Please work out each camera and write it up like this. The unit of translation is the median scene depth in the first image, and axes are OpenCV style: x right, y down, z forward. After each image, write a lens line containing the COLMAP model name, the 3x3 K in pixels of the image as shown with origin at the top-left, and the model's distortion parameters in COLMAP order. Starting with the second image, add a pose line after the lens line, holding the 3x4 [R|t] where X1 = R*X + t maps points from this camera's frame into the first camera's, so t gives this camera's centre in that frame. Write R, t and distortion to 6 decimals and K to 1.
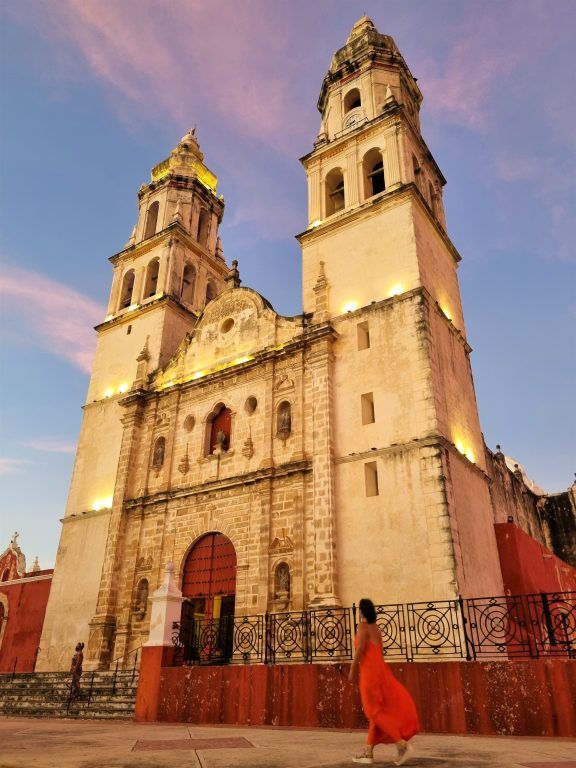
lens RADIAL K [[590.4, 0, 288.4], [0, 590.4, 386.0], [0, 0, 1]] dist [0.040731, 0.002346]
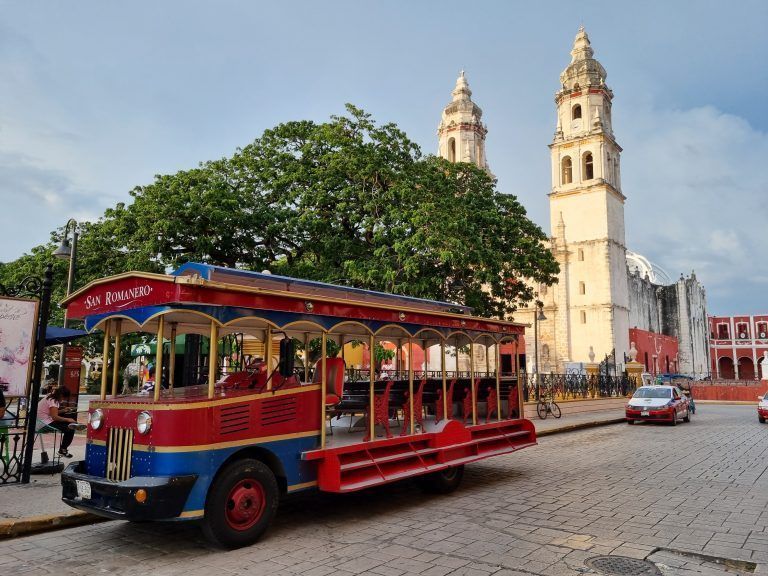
lens RADIAL K [[590.4, 0, 385.7], [0, 590.4, 287.1], [0, 0, 1]] dist [0.040731, 0.002346]
pose [[0.997660, -0.004293, -0.068230, -0.429483], [0.025696, 0.948391, 0.316061, -0.636679], [0.063352, -0.317075, 0.946282, -1.173540]]
